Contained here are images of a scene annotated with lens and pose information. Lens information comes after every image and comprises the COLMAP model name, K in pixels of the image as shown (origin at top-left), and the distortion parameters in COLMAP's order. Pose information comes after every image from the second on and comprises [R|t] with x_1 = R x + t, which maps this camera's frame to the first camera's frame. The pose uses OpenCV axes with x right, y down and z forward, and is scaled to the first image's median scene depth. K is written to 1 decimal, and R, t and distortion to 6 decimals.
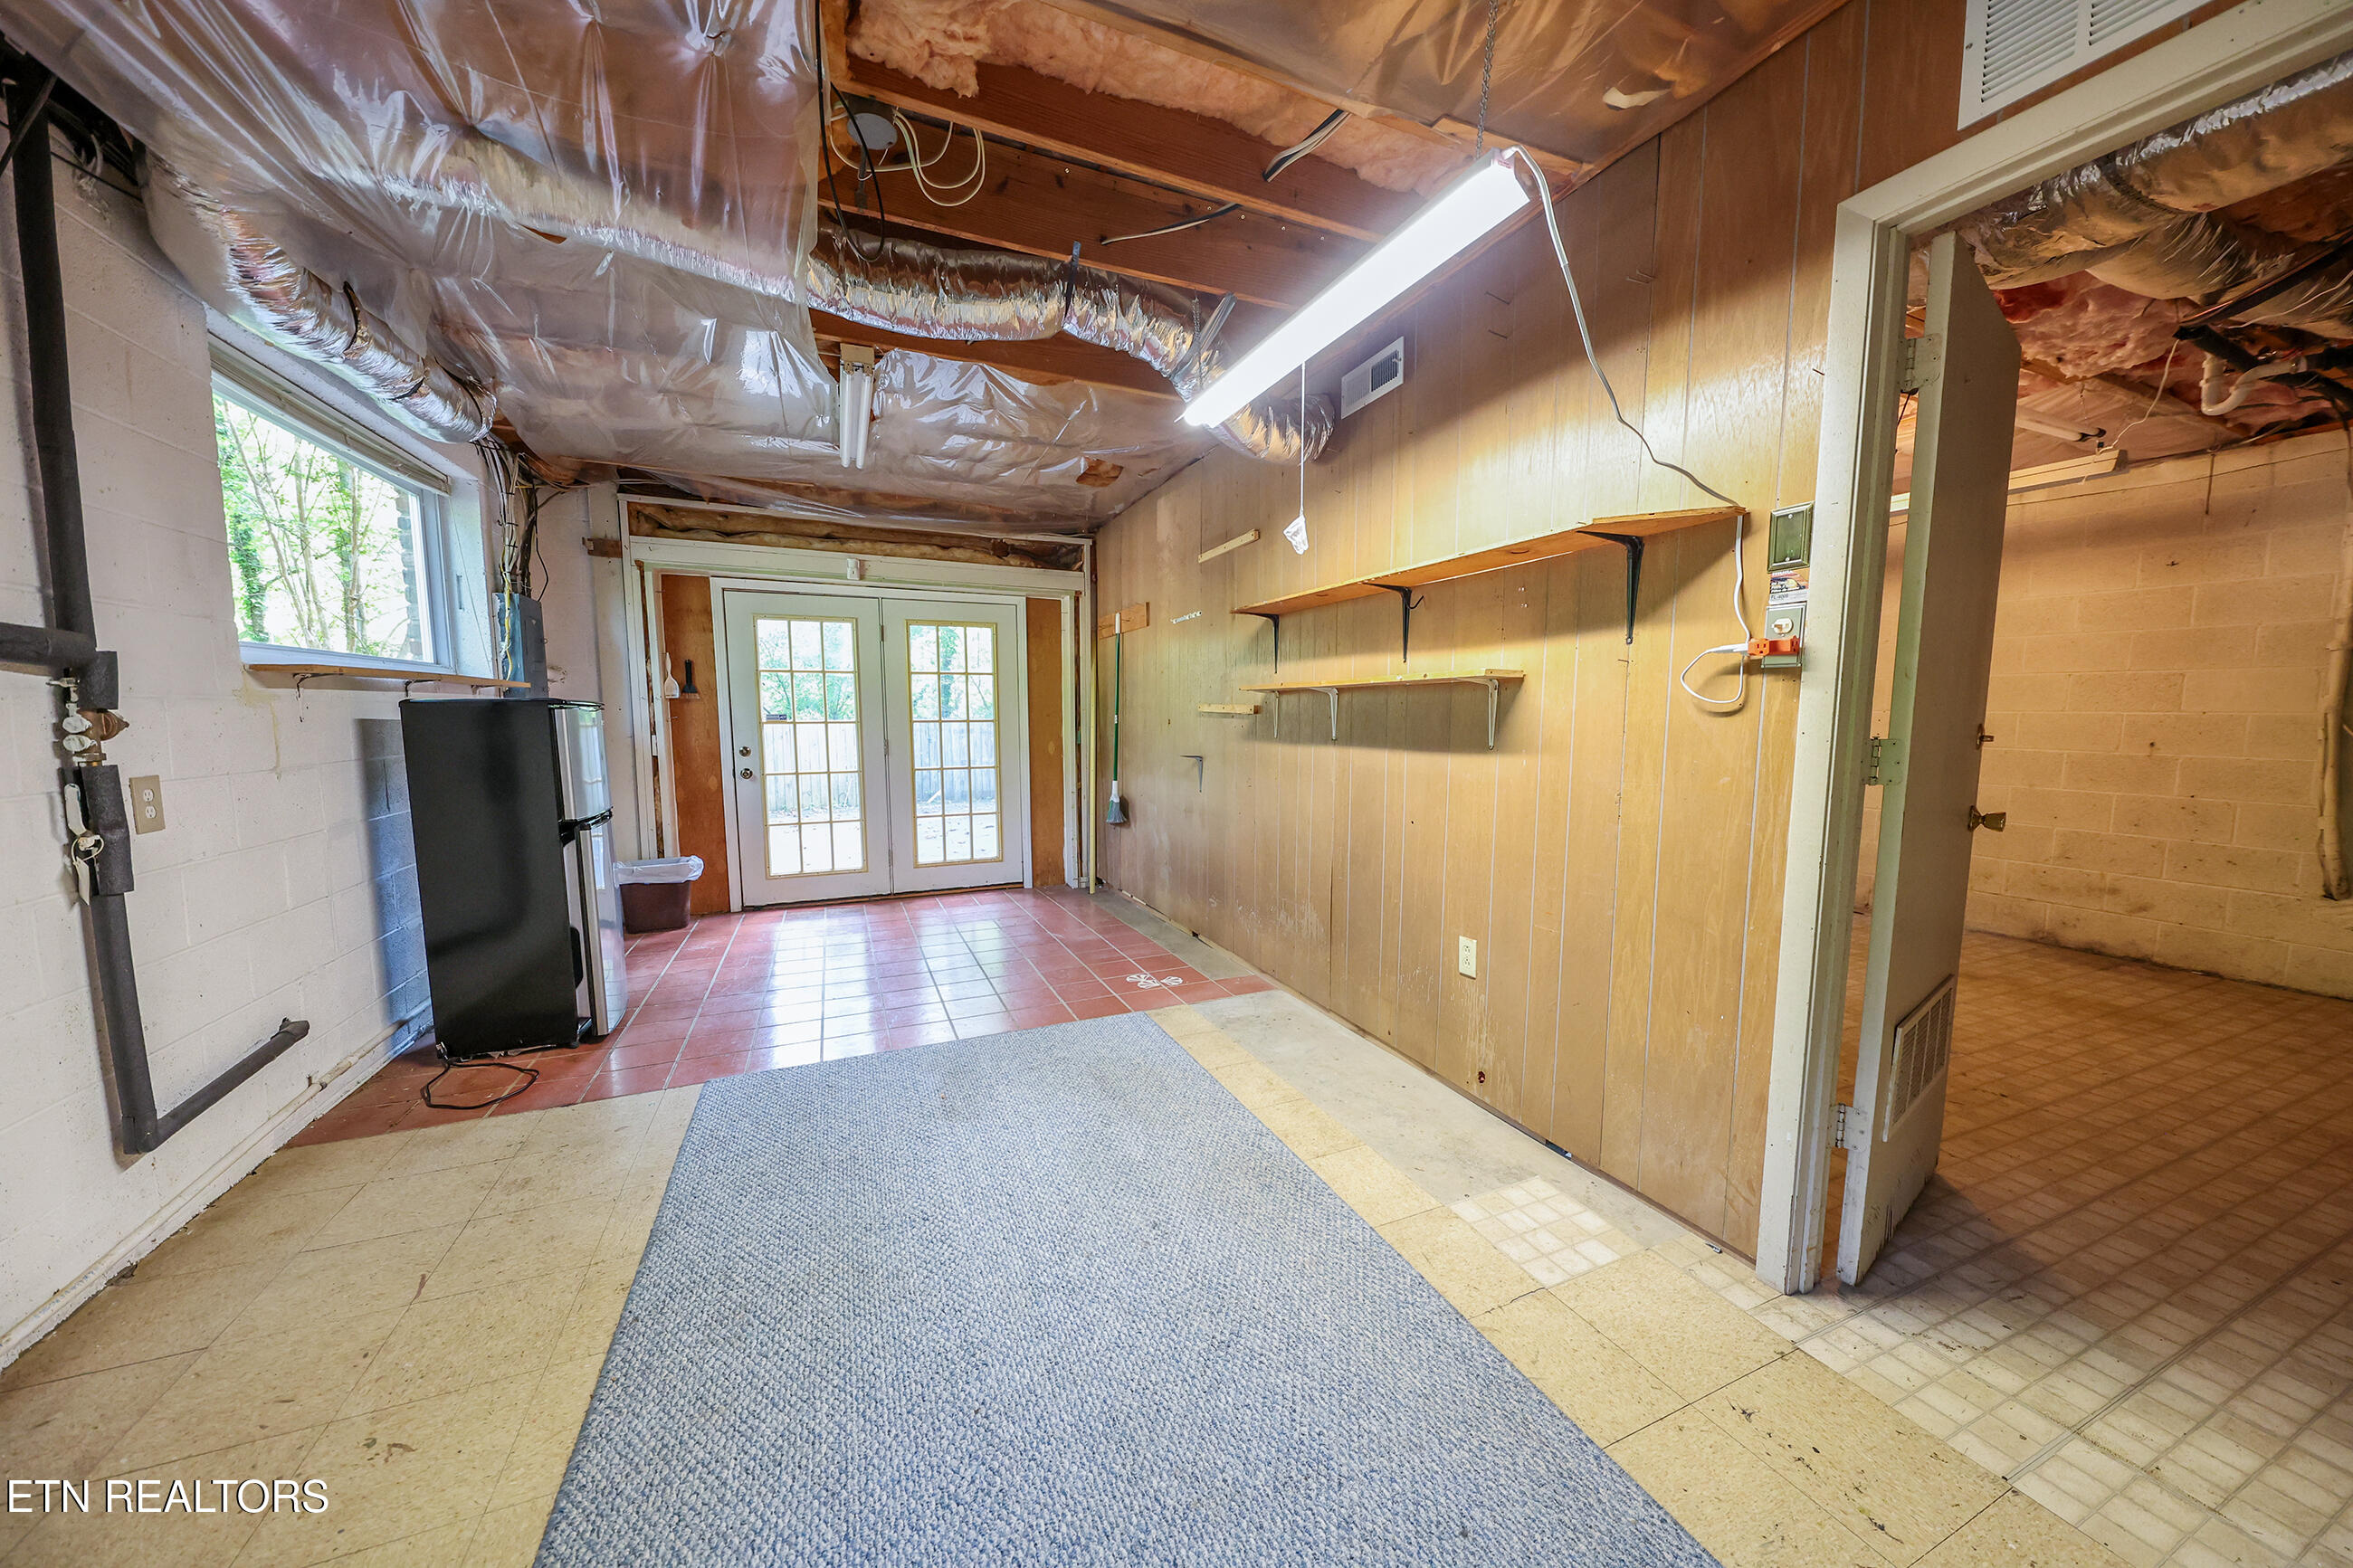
lens RADIAL K [[806.1, 0, 1183.0], [0, 806.1, 791.1], [0, 0, 1]] dist [0.014837, -0.010570]
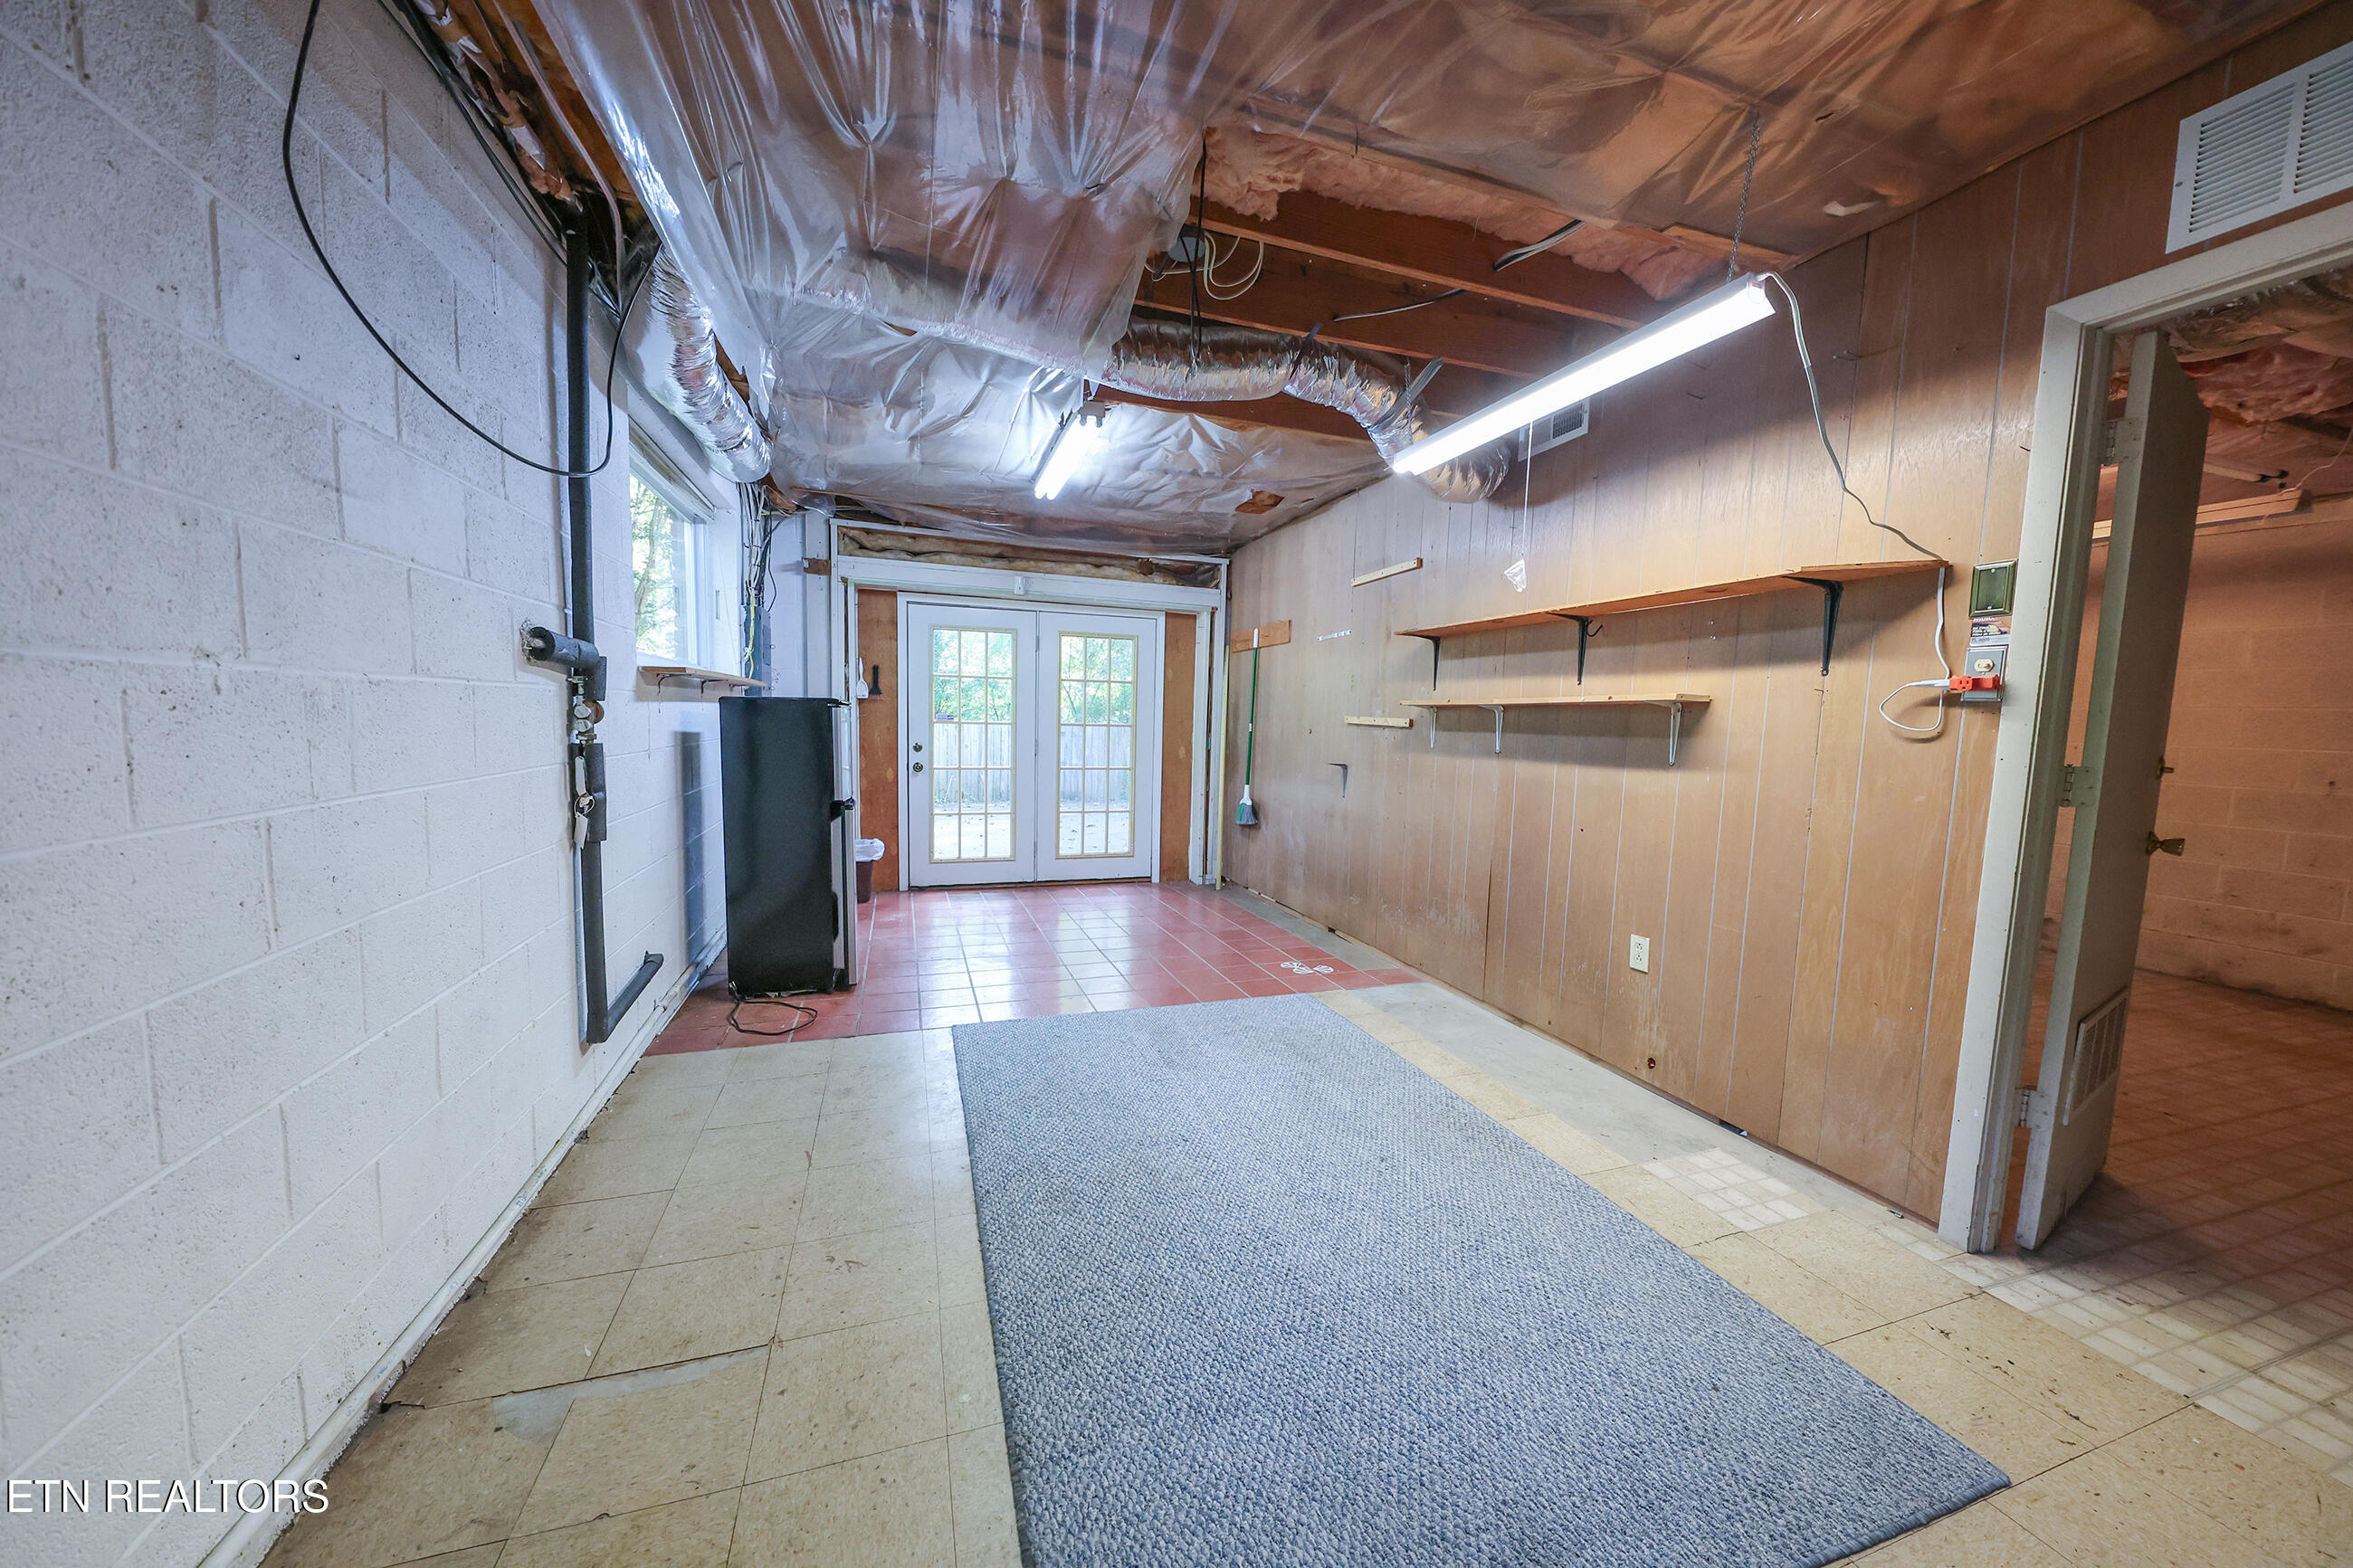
lens RADIAL K [[806.1, 0, 1169.5], [0, 806.1, 788.7], [0, 0, 1]] dist [0.005848, -0.005431]
pose [[0.995246, 0.034518, -0.091065, -0.203157], [-0.035613, 0.999311, -0.010424, 0.016026], [0.090643, 0.013618, 0.995790, -0.163739]]
